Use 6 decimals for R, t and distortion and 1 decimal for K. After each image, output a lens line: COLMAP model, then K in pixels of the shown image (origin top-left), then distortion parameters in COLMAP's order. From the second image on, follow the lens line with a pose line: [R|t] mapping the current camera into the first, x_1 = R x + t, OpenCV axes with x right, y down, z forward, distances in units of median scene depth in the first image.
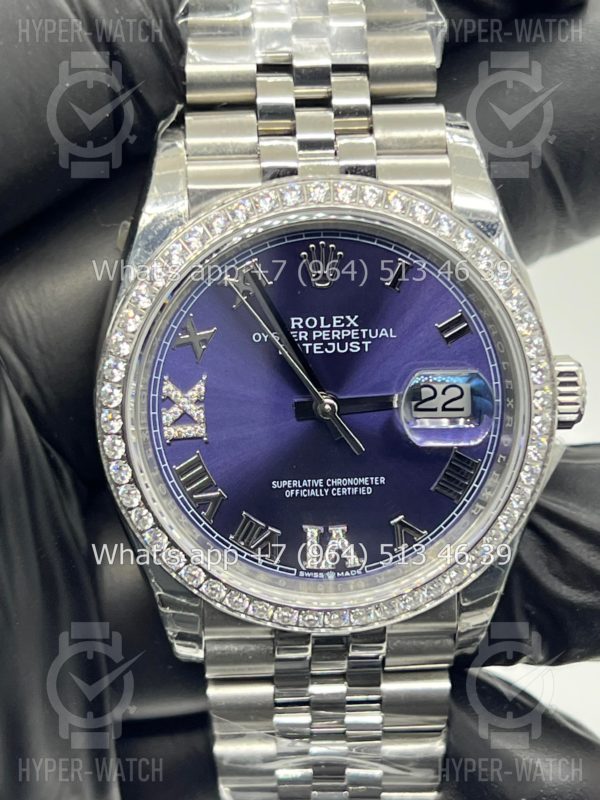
lens RADIAL K [[1863.2, 0, 300.0], [0, 1863.2, 400.0], [0, 0, 1]] dist [0.159649, 0.071690]
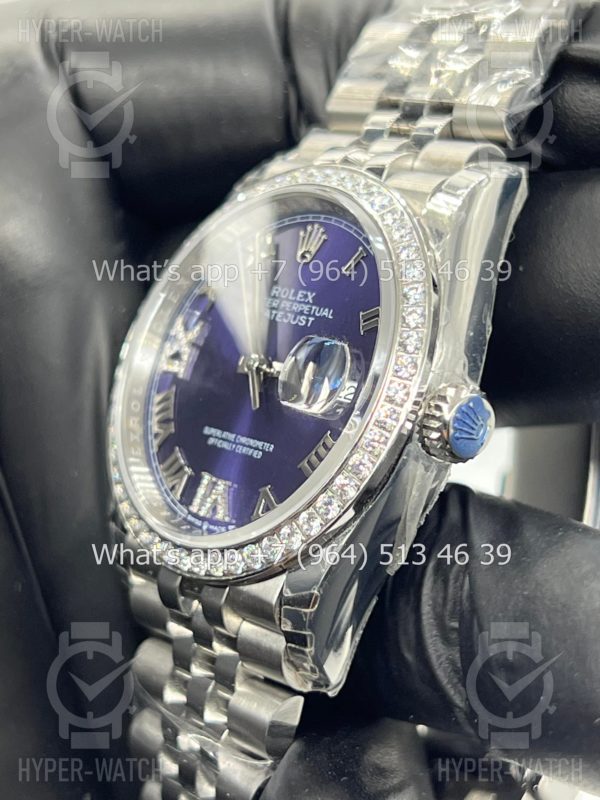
lens RADIAL K [[1863.2, 0, 300.0], [0, 1863.2, 400.0], [0, 0, 1]] dist [0.159649, 0.071690]
pose [[0.594133, 0.161030, -0.788083, 0.851817], [-0.466045, 0.867463, -0.174100, 0.190728], [0.655597, 0.470721, 0.590436, 0.406725]]
